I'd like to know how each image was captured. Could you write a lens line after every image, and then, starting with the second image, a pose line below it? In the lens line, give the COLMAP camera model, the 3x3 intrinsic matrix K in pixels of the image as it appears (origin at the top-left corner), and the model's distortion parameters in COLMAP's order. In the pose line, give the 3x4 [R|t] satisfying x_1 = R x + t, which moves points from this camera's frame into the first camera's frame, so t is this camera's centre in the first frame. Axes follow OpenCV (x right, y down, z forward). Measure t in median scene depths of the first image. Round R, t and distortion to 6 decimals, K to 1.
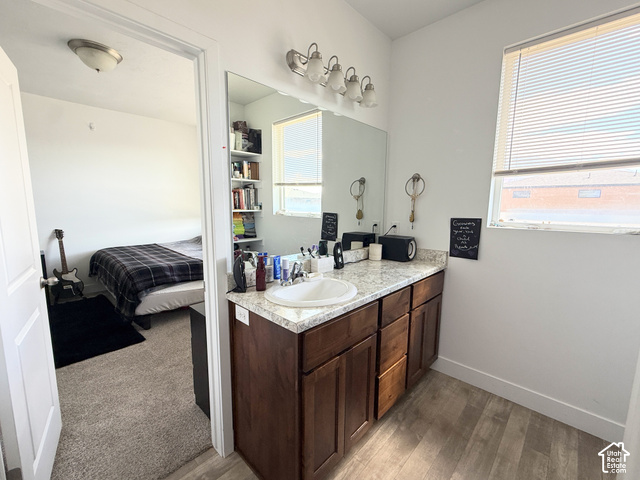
lens RADIAL K [[275.3, 0, 316.9], [0, 275.3, 239.7], [0, 0, 1]] dist [0.000521, -0.000039]
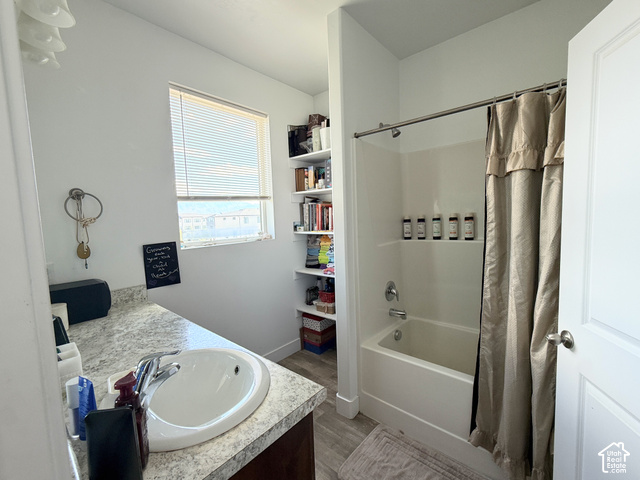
lens RADIAL K [[275.3, 0, 317.4], [0, 275.3, 241.9], [0, 0, 1]] dist [0.000521, -0.000039]
pose [[-0.043235, -0.087397, 0.995235, -0.403813], [0.169929, 0.981008, 0.093530, -0.078688], [-0.984507, 0.173163, -0.027563, 0.503362]]
